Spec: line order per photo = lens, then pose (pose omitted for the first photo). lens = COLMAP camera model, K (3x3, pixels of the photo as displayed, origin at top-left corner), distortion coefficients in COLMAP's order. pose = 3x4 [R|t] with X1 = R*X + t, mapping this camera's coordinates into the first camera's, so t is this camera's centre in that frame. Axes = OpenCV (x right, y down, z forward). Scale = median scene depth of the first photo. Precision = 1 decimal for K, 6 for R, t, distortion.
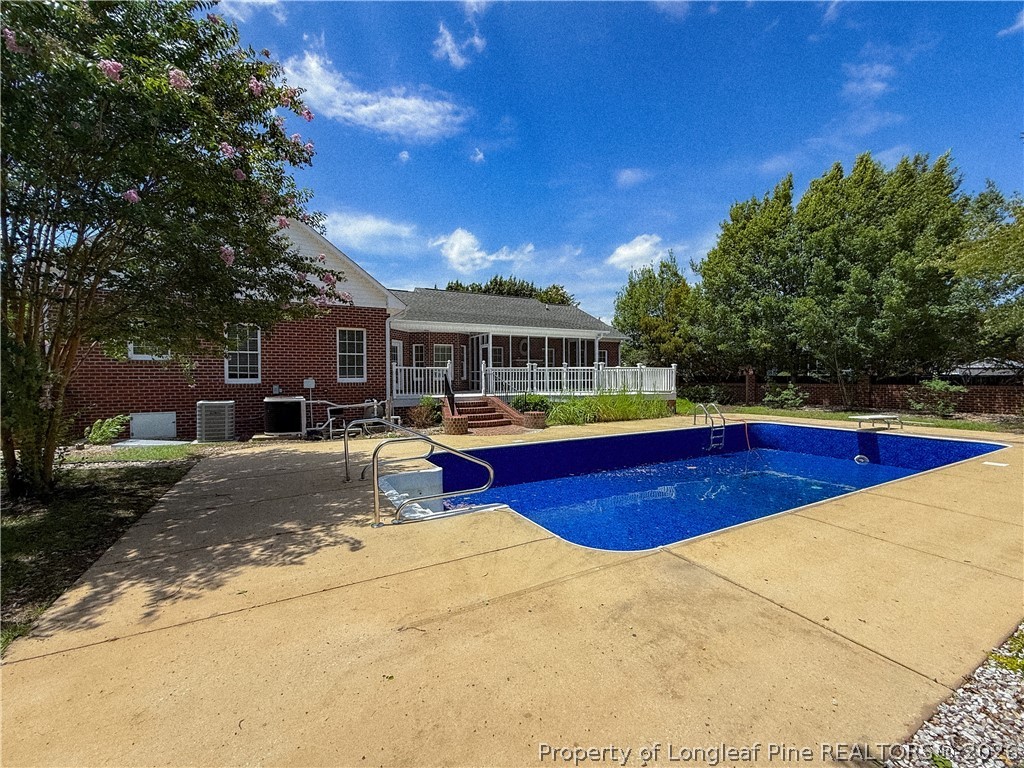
lens RADIAL K [[418.3, 0, 512.0], [0, 418.3, 384.0], [0, 0, 1]] dist [0.000240, 0.000031]
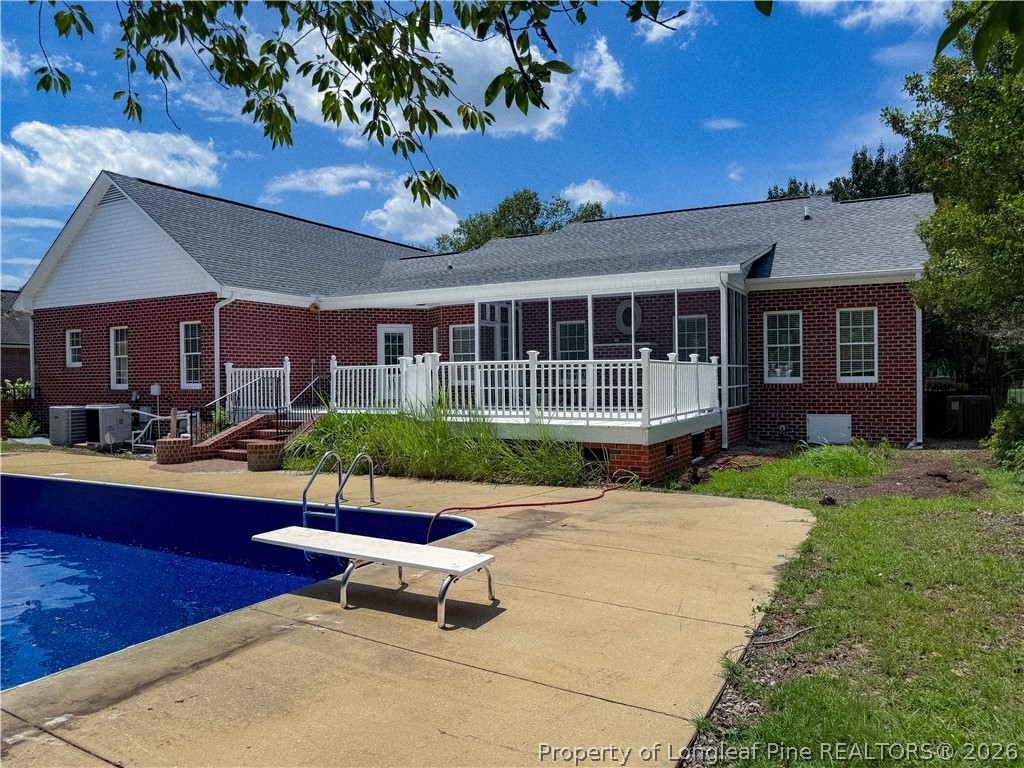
lens RADIAL K [[754.6, 0, 512.0], [0, 754.6, 384.0], [0, 0, 1]] dist [-0.054959, 0.002798]
pose [[0.568156, 0.004532, -0.822909, 0.776304], [-0.008279, 0.999966, -0.000208, -0.012115], [0.822879, 0.006931, 0.568174, 0.468400]]
